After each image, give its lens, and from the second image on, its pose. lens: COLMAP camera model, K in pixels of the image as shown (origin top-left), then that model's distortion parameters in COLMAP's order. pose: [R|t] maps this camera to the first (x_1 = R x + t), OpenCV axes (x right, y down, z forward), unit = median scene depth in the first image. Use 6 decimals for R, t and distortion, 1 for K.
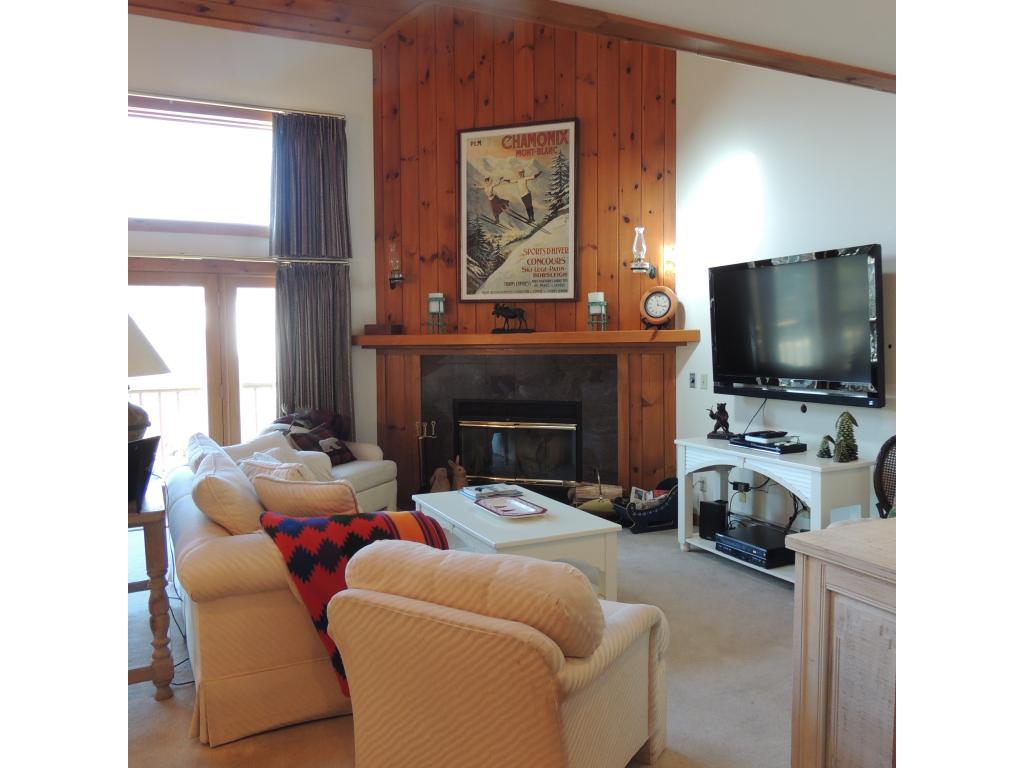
lens RADIAL K [[756.4, 0, 511.4], [0, 756.4, 379.3], [0, 0, 1]] dist [-0.025462, 0.004367]
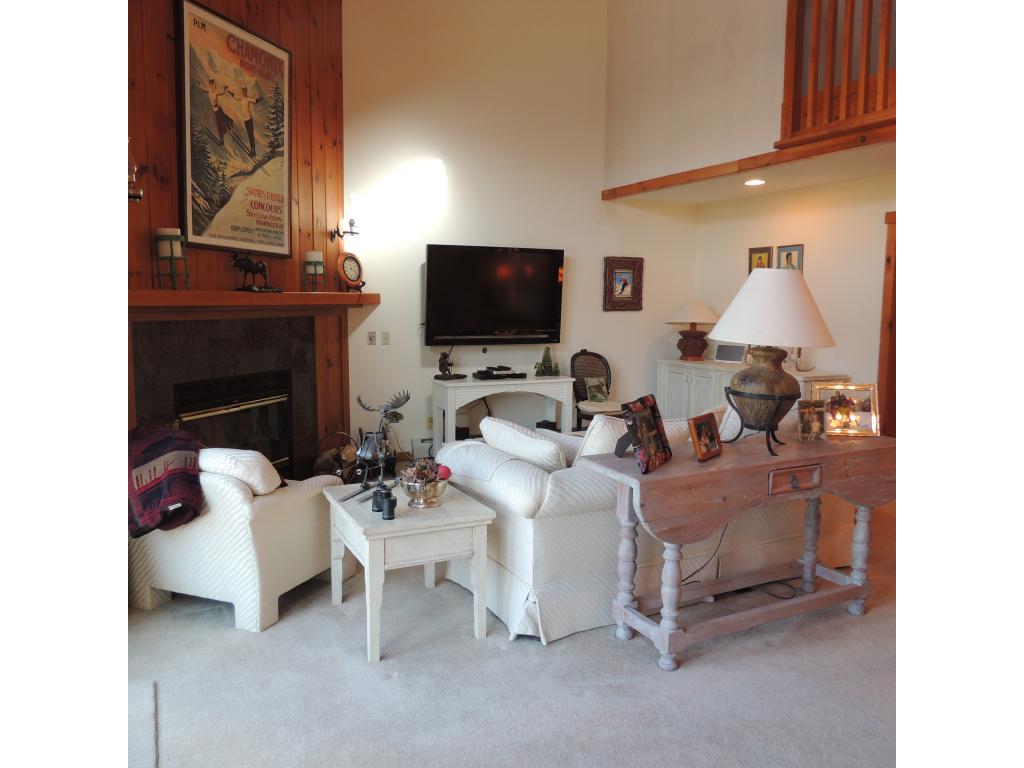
lens RADIAL K [[756.4, 0, 509.6], [0, 756.4, 386.1], [0, 0, 1]] dist [-0.025462, 0.004367]
pose [[-0.040037, -0.101139, 0.994066, -0.820248], [0.047672, 0.993538, 0.103005, -0.030899], [-0.998060, 0.051514, -0.034957, 0.763997]]
